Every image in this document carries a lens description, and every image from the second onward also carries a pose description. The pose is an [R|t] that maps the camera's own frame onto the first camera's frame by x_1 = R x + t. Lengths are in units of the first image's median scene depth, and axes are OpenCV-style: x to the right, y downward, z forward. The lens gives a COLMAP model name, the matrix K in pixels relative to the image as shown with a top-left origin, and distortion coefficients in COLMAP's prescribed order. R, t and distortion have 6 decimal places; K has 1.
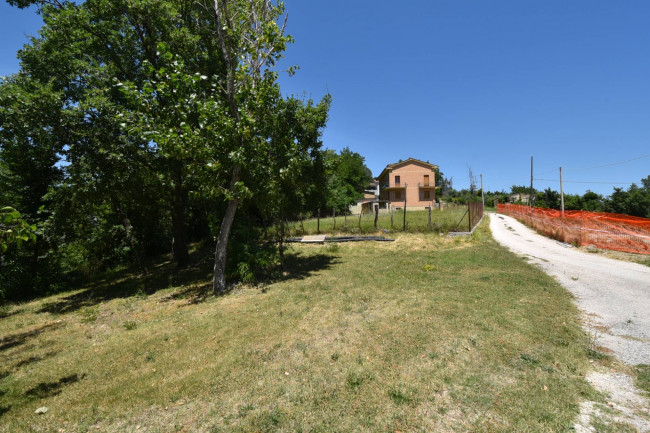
lens RADIAL K [[285.3, 0, 323.1], [0, 285.3, 213.9], [0, 0, 1]] dist [-0.005284, -0.009971]
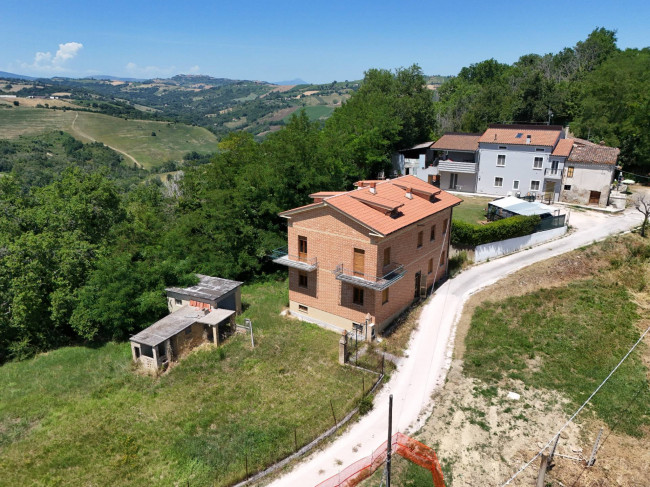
lens RADIAL K [[478.3, 0, 325.3], [0, 478.3, 241.3], [0, 0, 1]] dist [0.069742, -0.061684]
pose [[0.833705, 0.180408, -0.521909, 0.657426], [0.013414, 0.938233, 0.345745, -0.369554], [0.552047, -0.295250, 0.779789, 0.468950]]
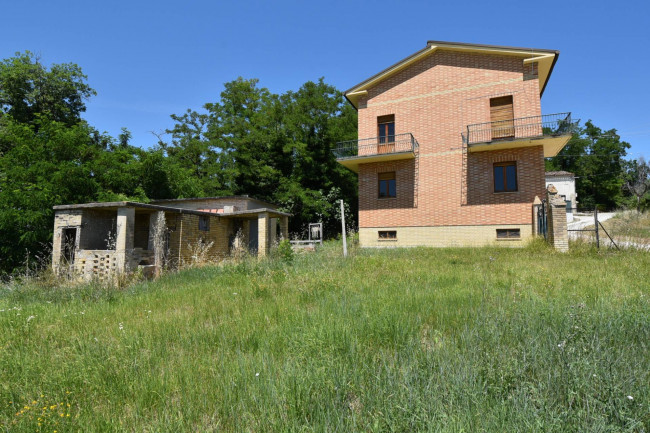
lens RADIAL K [[342.0, 0, 323.3], [0, 342.0, 210.4], [0, 0, 1]] dist [-0.000870, -0.010316]
pose [[0.933161, -0.018940, -0.358960, 0.321824], [-0.000044, 0.998605, -0.052806, -0.024056], [0.359459, 0.049293, 0.931858, 0.674234]]
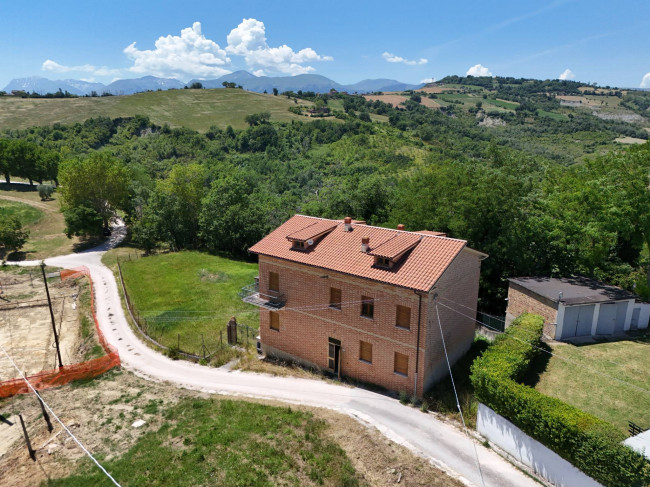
lens RADIAL K [[478.3, 0, 323.7], [0, 478.3, 242.8], [0, 0, 1]] dist [0.069742, -0.061684]
pose [[-0.556173, 0.210326, -0.804012, 0.855291], [0.042534, 0.973381, 0.225210, -0.313607], [0.829978, 0.091058, -0.550314, 1.420246]]
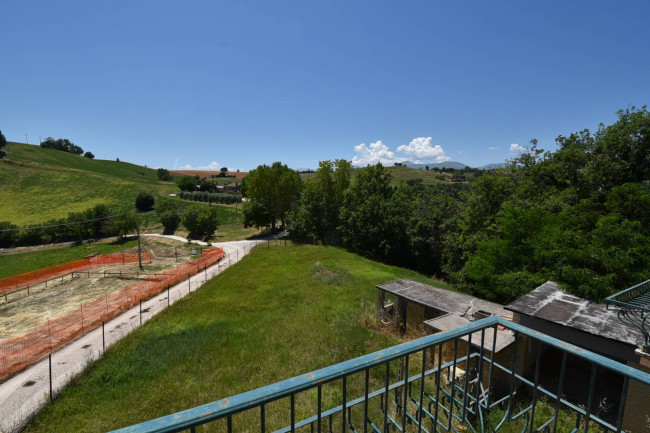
lens RADIAL K [[285.3, 0, 321.1], [0, 285.3, 212.8], [0, 0, 1]] dist [-0.005284, -0.009971]
pose [[-0.861478, 0.044758, -0.505818, 0.358408], [0.022504, 0.998494, 0.050025, -0.120621], [0.507296, 0.031713, -0.861188, 0.990748]]
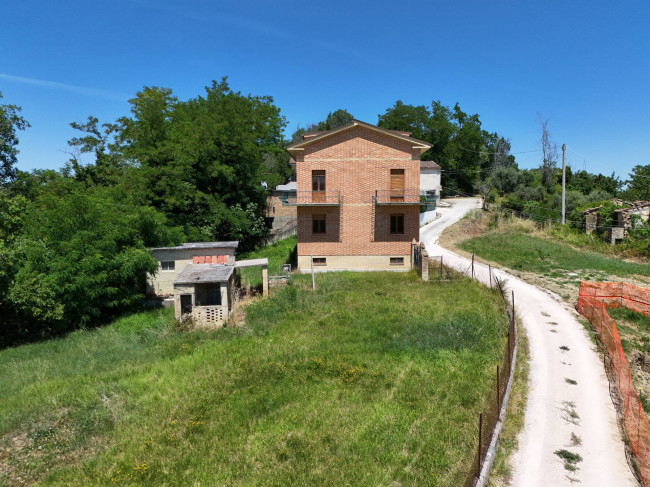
lens RADIAL K [[478.3, 0, 325.4], [0, 478.3, 245.4], [0, 0, 1]] dist [0.069742, -0.061684]
pose [[0.999400, 0.005467, 0.034206, 0.249388], [-0.010003, 0.990946, 0.133889, -0.120558], [-0.033164, -0.134150, 0.990406, 0.386384]]
